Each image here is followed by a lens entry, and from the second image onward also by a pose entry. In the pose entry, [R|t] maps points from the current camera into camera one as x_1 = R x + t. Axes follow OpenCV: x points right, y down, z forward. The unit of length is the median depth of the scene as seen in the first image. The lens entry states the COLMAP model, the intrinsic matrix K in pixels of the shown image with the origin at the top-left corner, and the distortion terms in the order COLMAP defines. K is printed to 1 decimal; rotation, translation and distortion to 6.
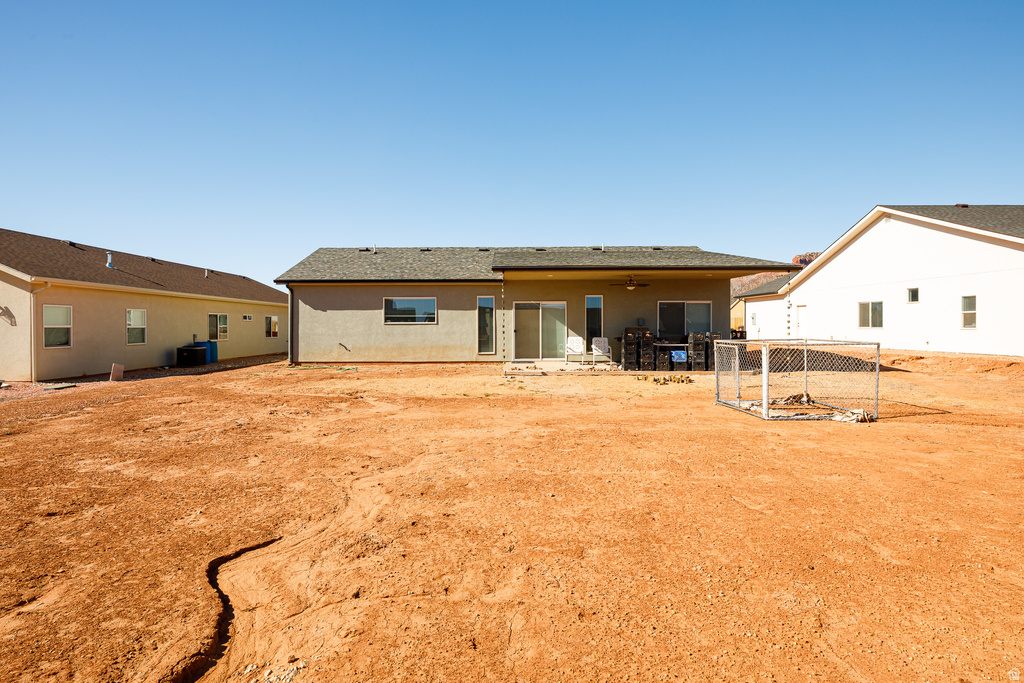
lens RADIAL K [[471.3, 0, 511.5], [0, 471.3, 332.4], [0, 0, 1]] dist [0.000608, 0.000683]
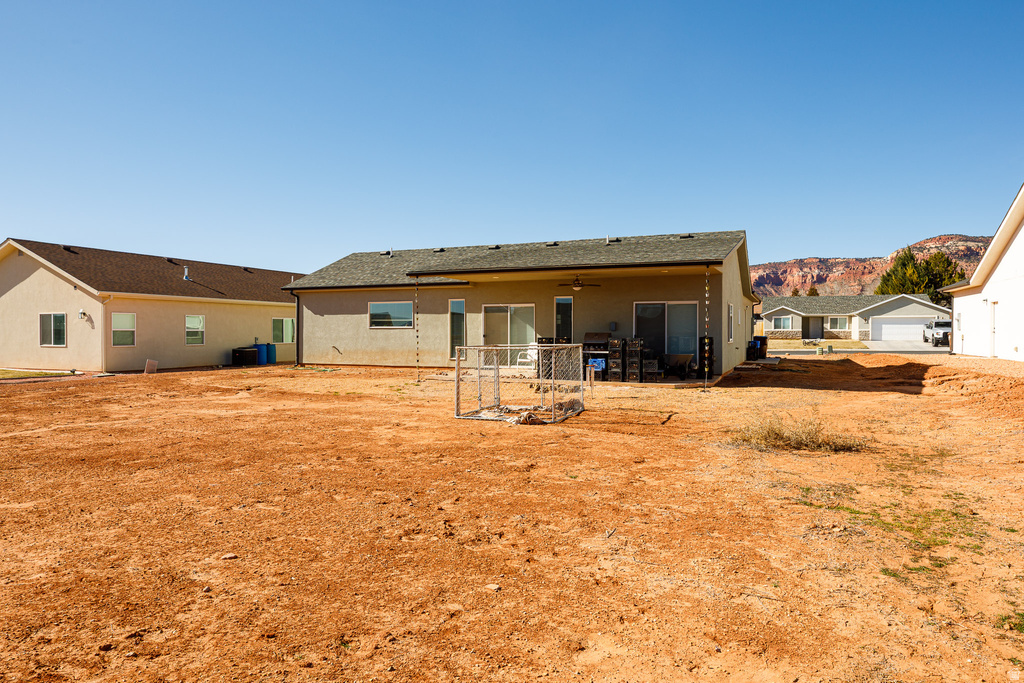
lens RADIAL K [[590.3, 0, 513.1], [0, 590.3, 344.5], [0, 0, 1]] dist [0.005302, 0.000817]
pose [[0.931031, 0.011776, -0.364751, 0.491793], [-0.008676, 0.999911, 0.010137, 0.002013], [0.364838, -0.006273, 0.931050, -0.080330]]
